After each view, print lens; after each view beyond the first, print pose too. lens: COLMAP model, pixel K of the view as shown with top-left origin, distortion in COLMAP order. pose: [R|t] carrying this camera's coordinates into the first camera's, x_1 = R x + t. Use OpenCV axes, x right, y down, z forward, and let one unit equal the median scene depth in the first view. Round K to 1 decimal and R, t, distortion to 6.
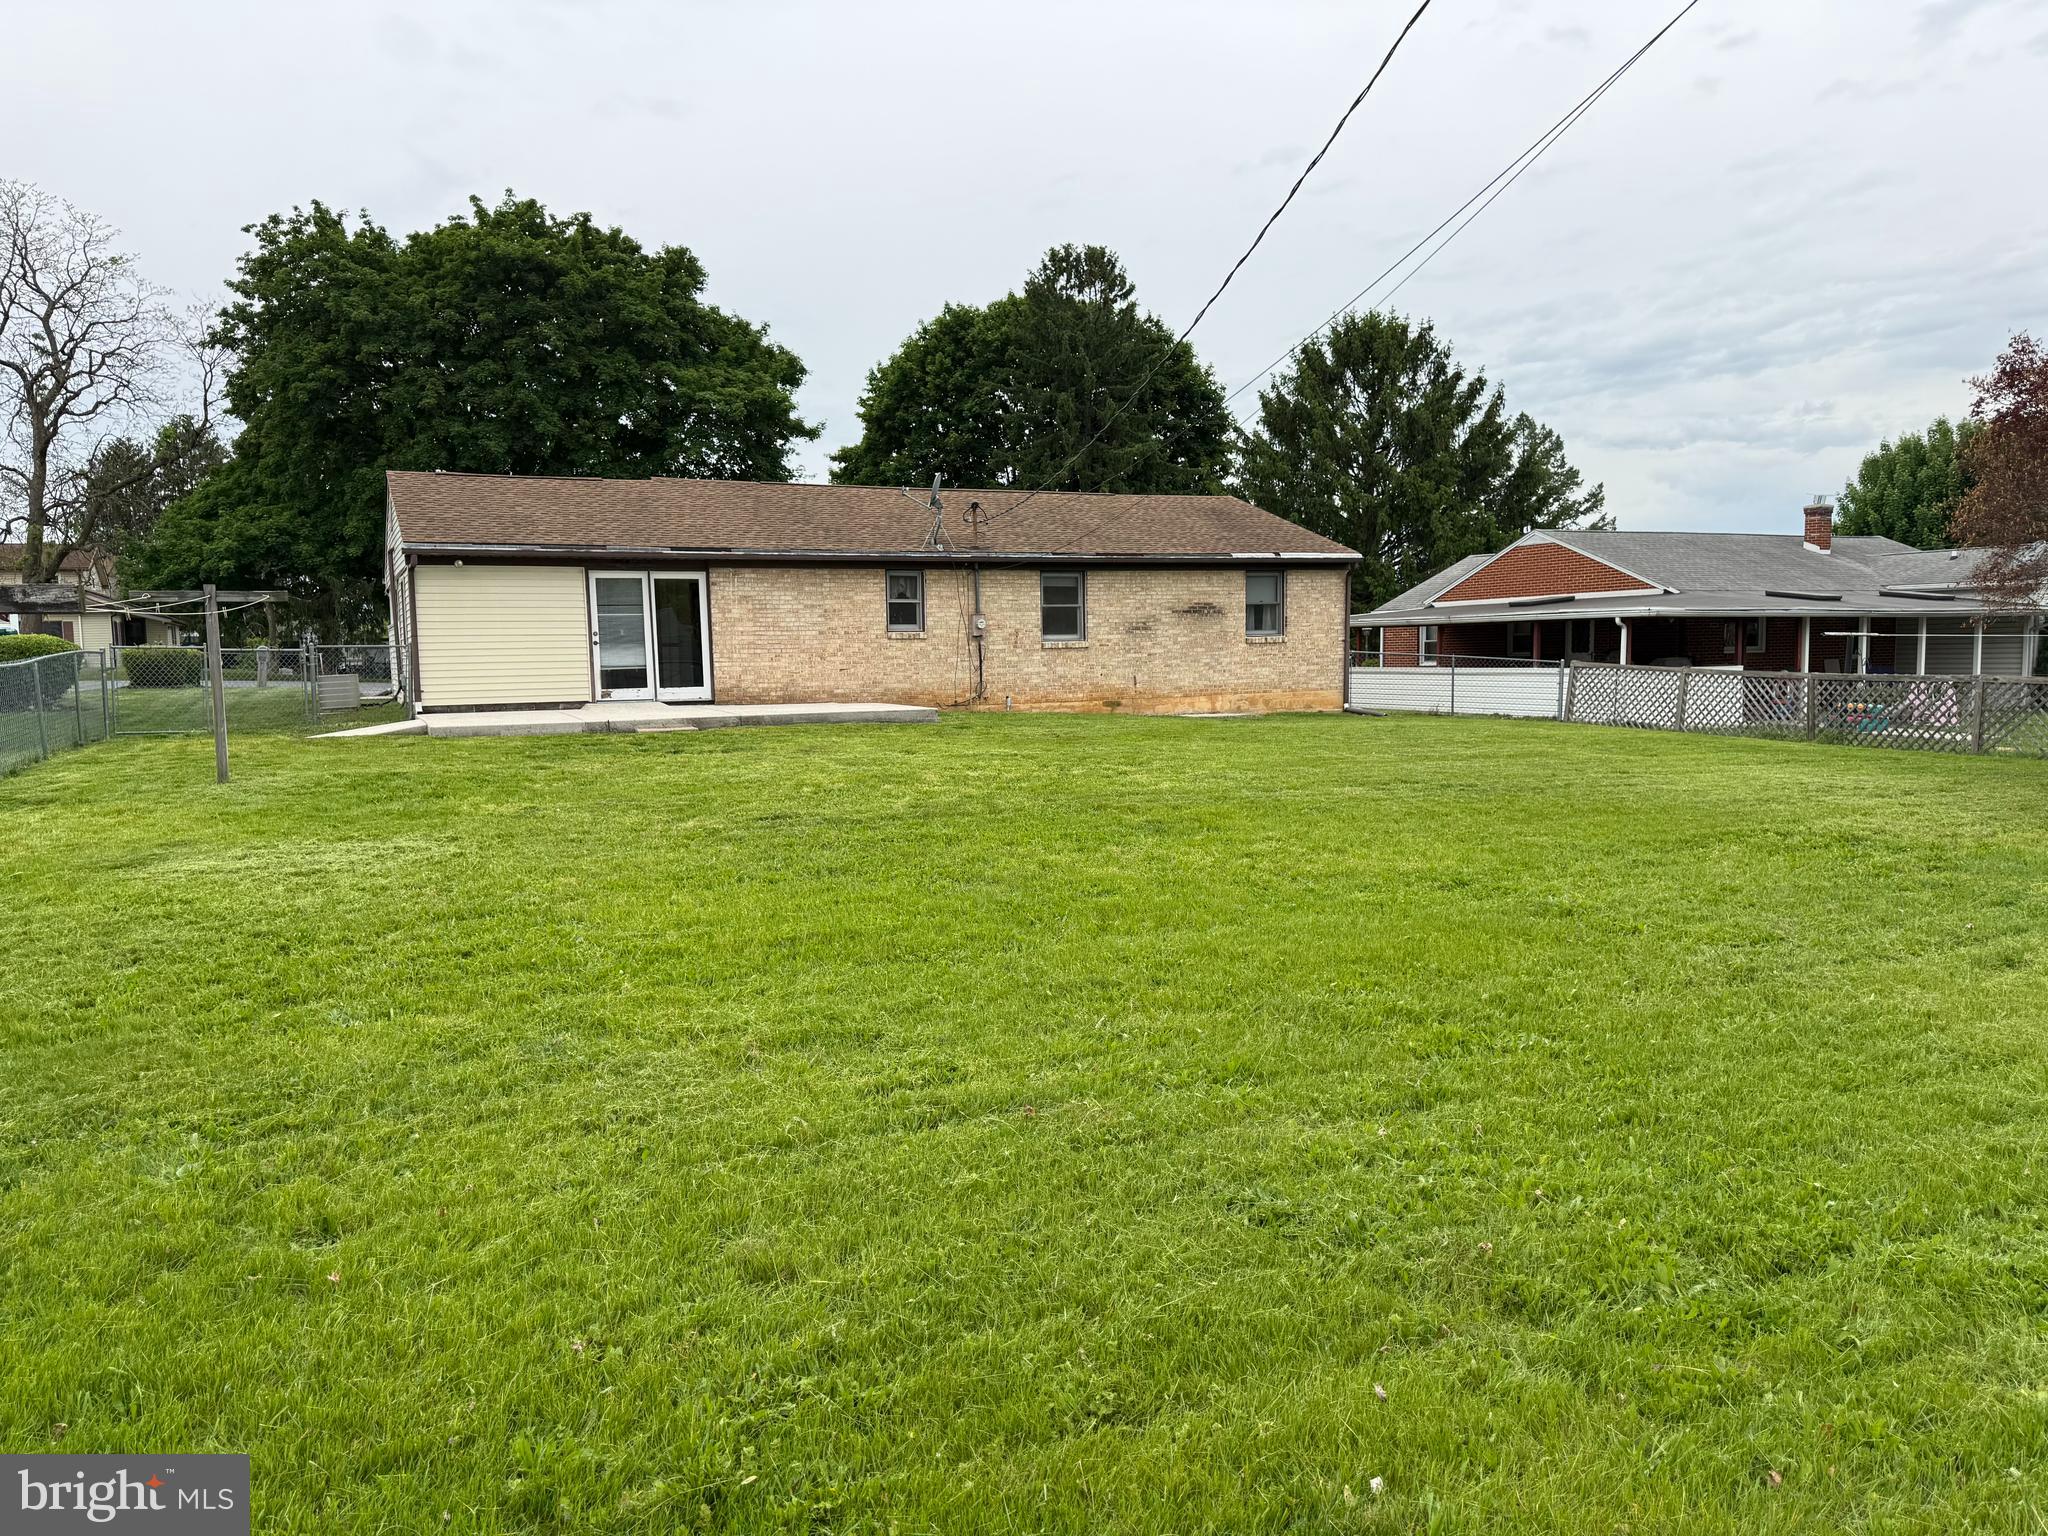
lens RADIAL K [[1441.4, 0, 1019.6], [0, 1441.4, 773.5], [0, 0, 1]] dist [0.054585, -0.067593]
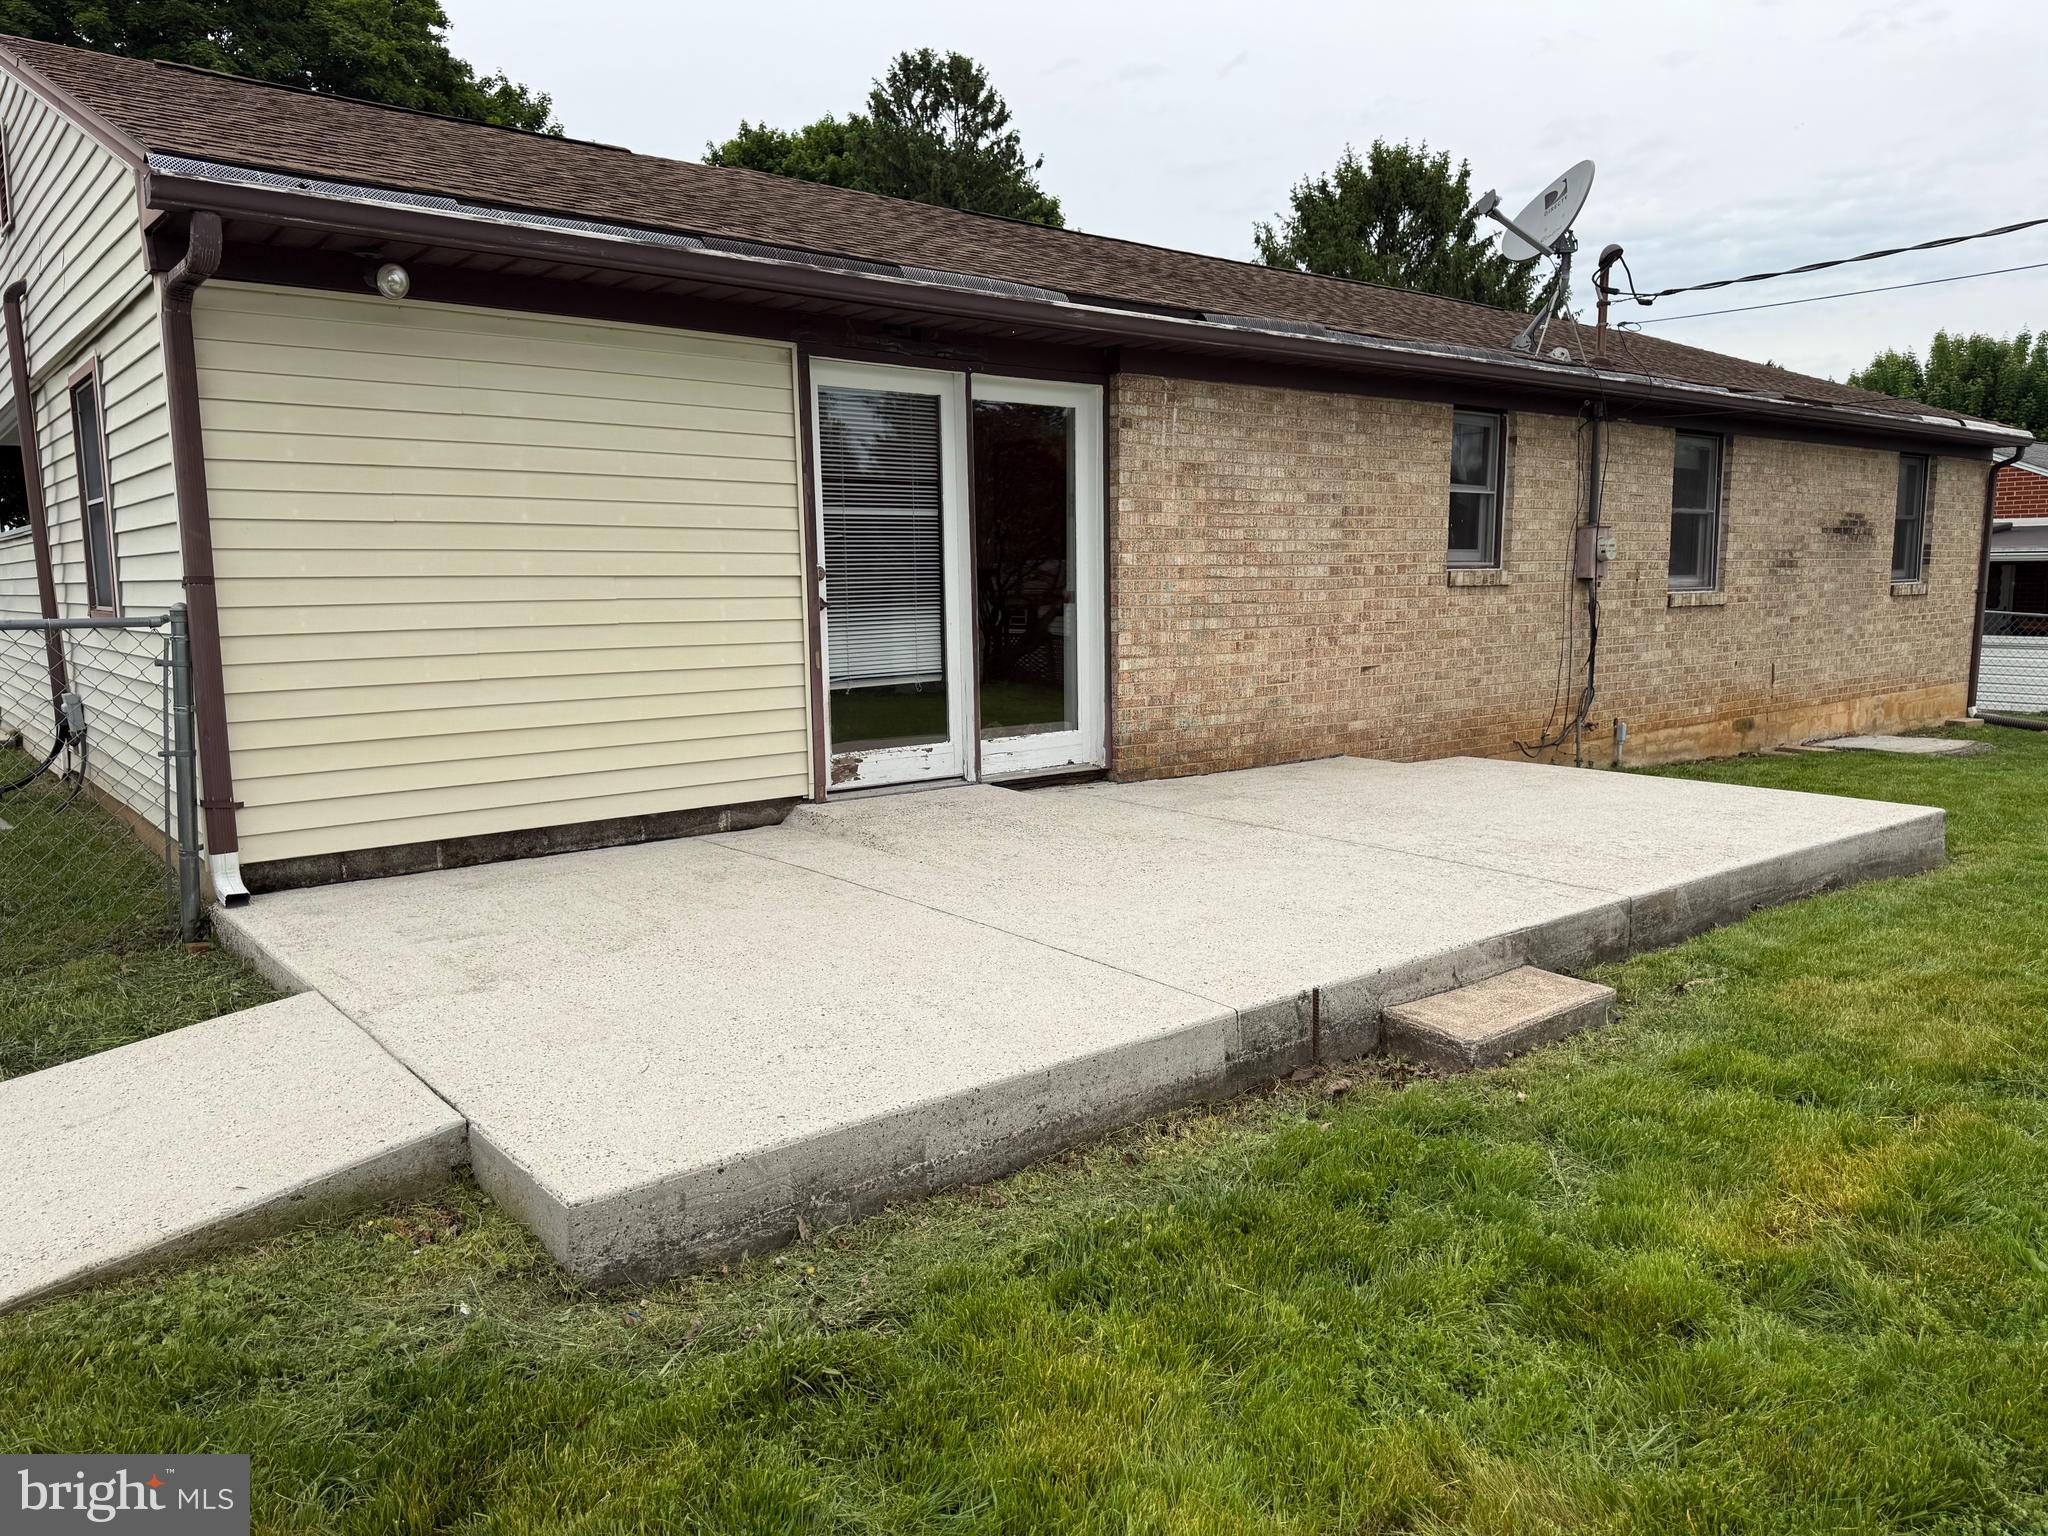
lens RADIAL K [[1428.1, 0, 982.3], [0, 1428.1, 754.4], [0, 0, 1]] dist [0.027764, -0.064894]
pose [[0.969170, -0.026247, 0.244993, -0.159572], [0.018938, 0.999304, 0.032141, -0.032230], [-0.245666, -0.026511, 0.968992, 0.336783]]
